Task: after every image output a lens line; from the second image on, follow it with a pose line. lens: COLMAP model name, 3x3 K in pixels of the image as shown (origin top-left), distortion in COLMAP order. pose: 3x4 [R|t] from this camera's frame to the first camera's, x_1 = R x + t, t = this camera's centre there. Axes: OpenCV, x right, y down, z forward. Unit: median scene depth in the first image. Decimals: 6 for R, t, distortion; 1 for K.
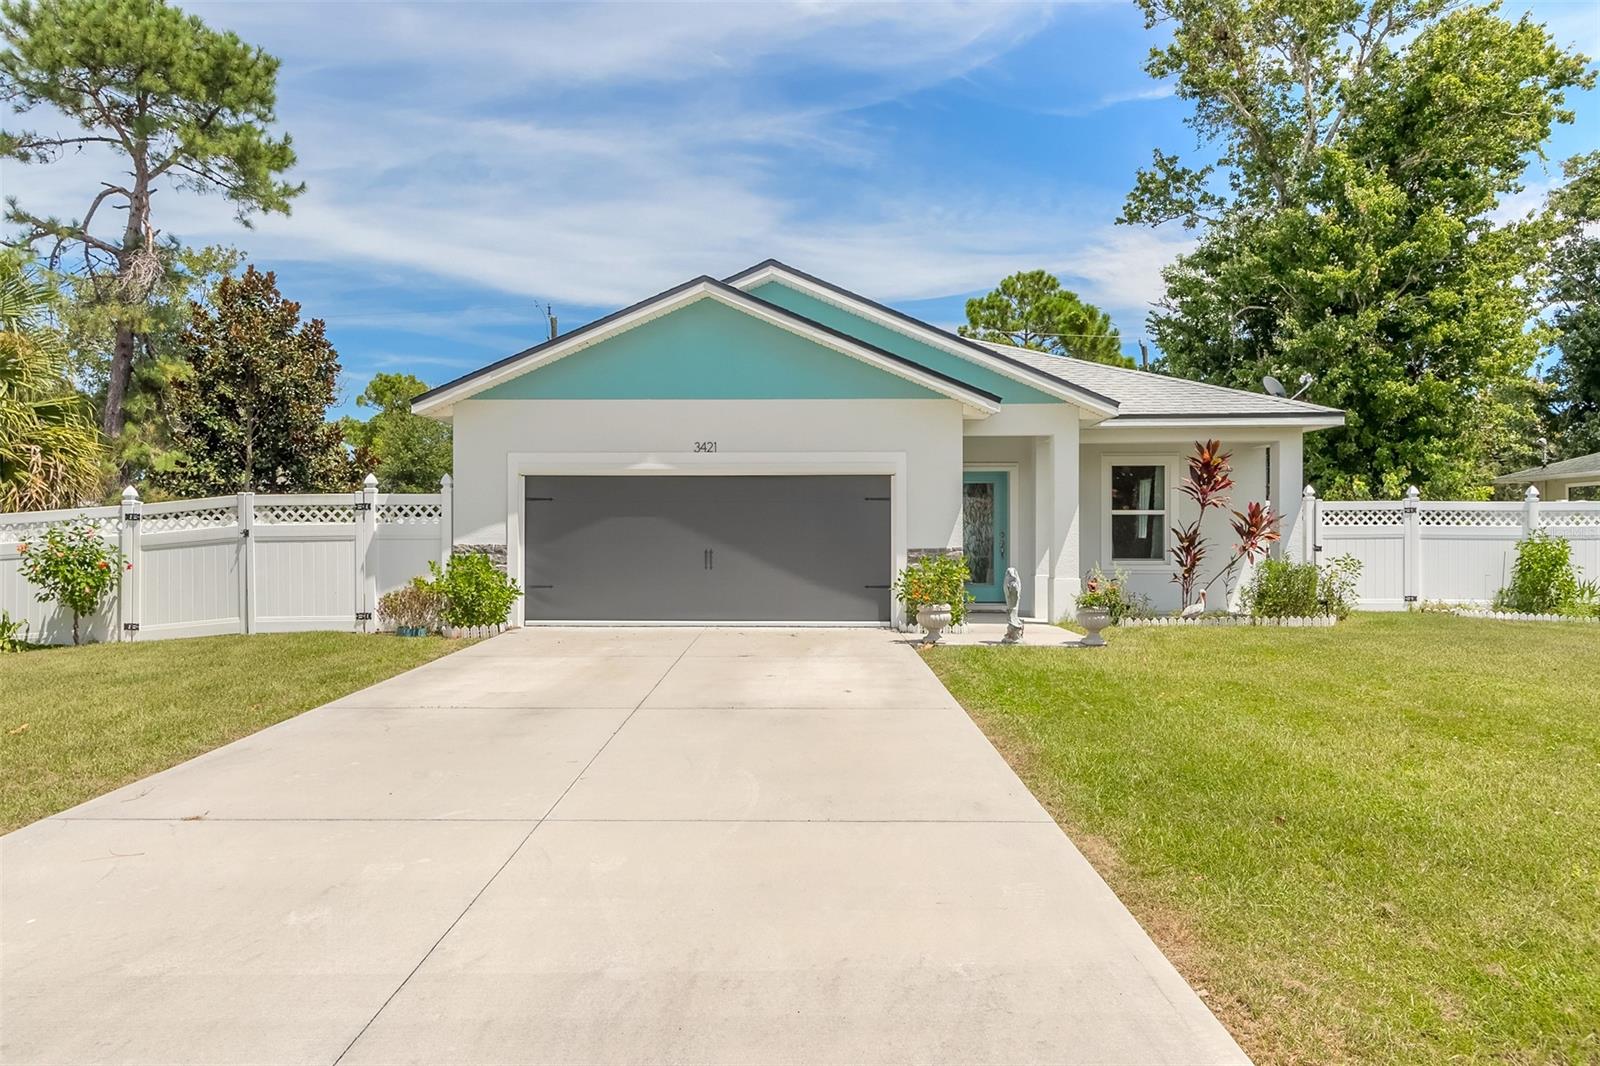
lens RADIAL K [[1079.7, 0, 800.0], [0, 1079.7, 533.0], [0, 0, 1]] dist [0.001927, 0.000304]
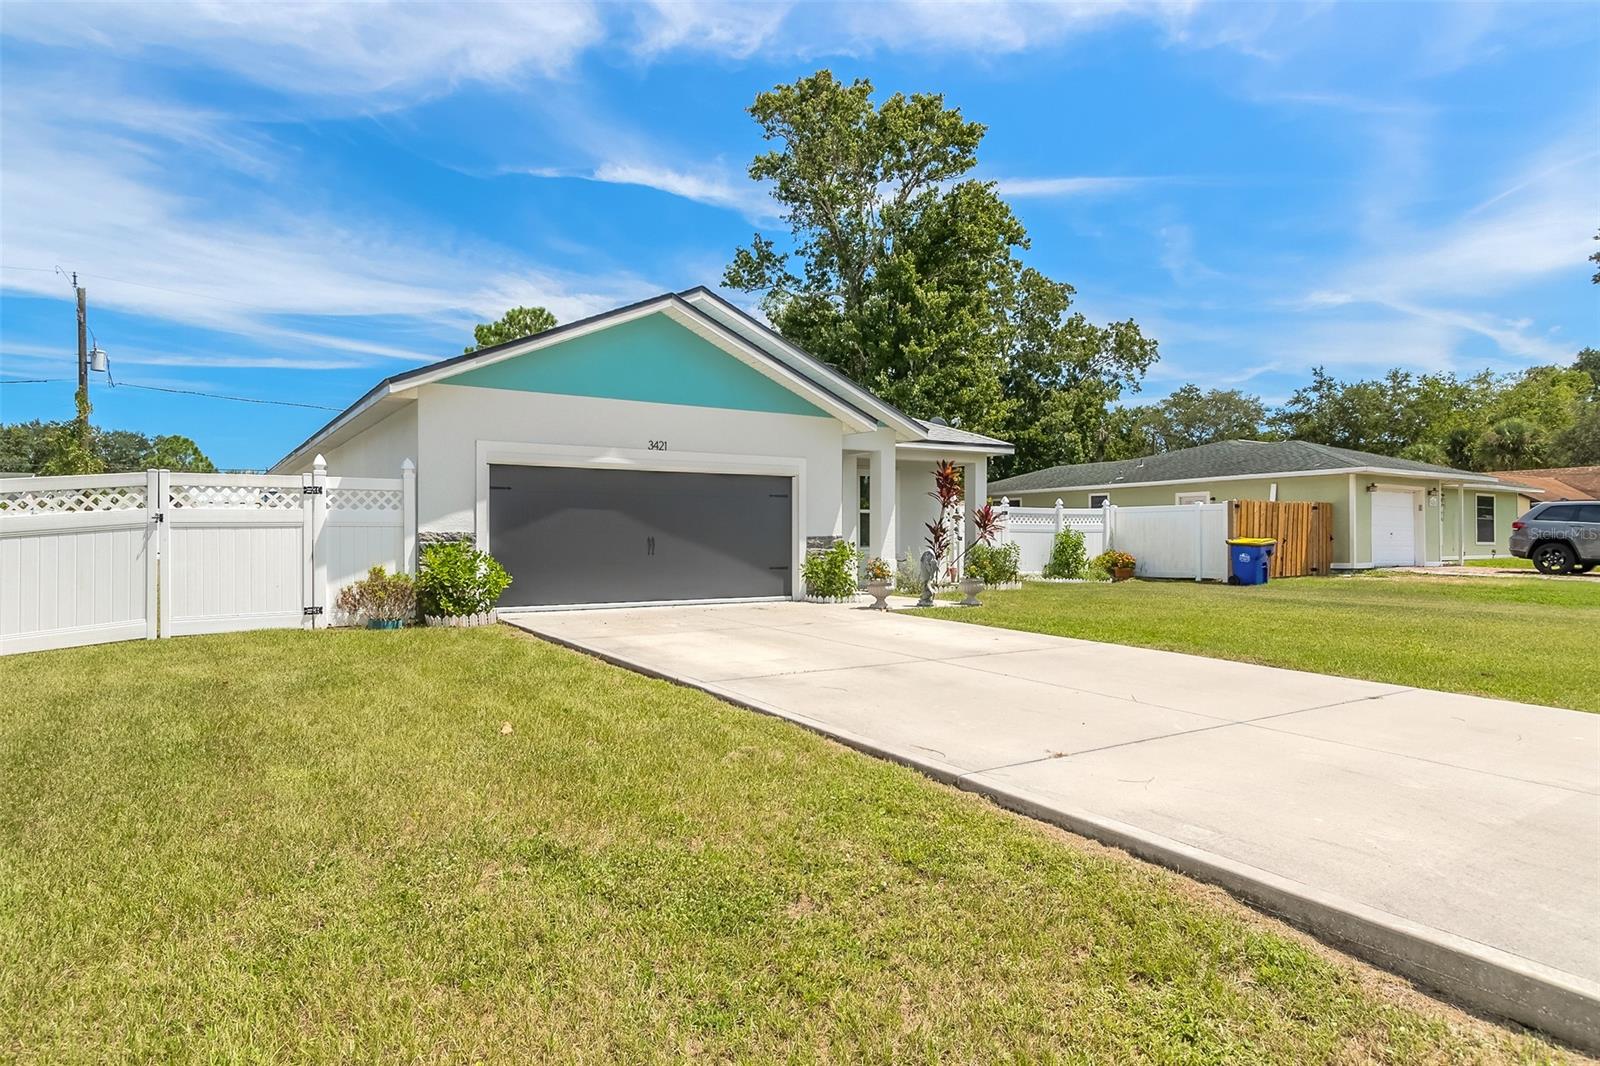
lens RADIAL K [[900.8, 0, 785.0], [0, 900.8, 525.3], [0, 0, 1]] dist [0.001472, 0.000384]
pose [[0.837530, 0.006357, 0.546355, -0.460176], [-0.002830, 0.999969, -0.007298, 0.008953], [-0.546385, 0.004566, 0.837522, 0.140465]]
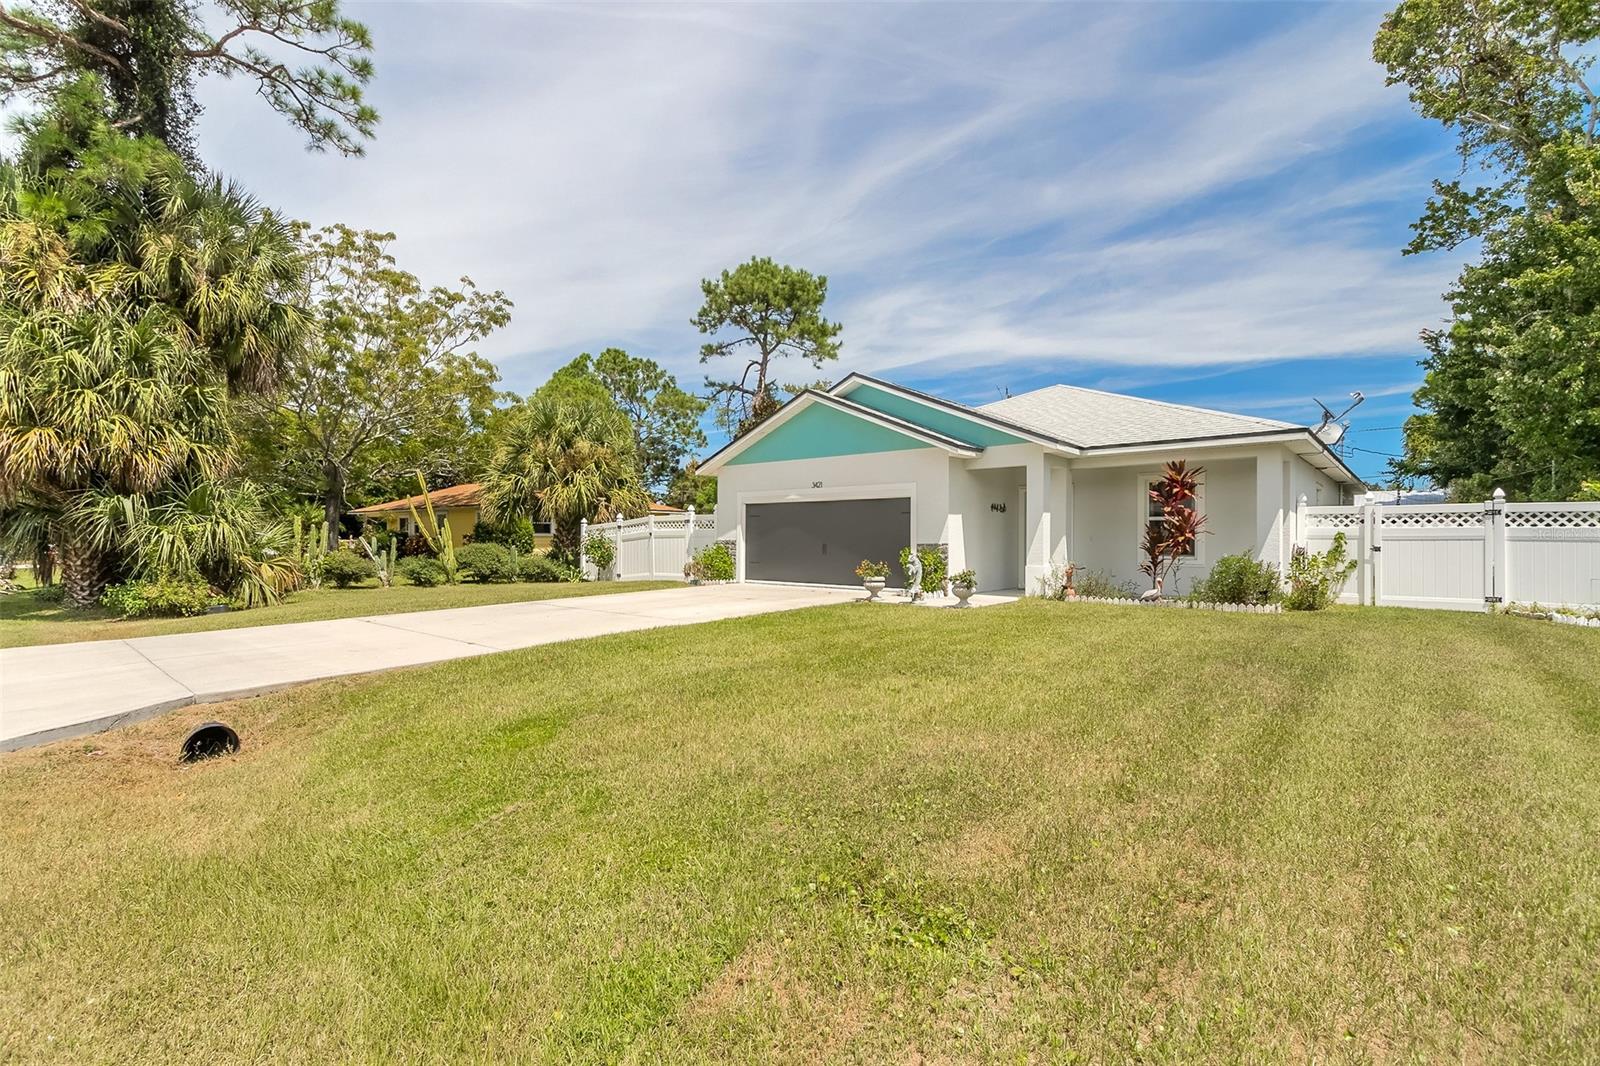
lens RADIAL K [[731.7, 0, 780.9], [0, 731.7, 531.2], [0, 0, 1]] dist [-0.000700, -0.000610]
pose [[0.754557, -0.003277, -0.656226, 0.620329], [-0.003737, 0.999950, -0.009290, 0.006702], [0.656224, 0.009462, 0.754507, 0.054293]]
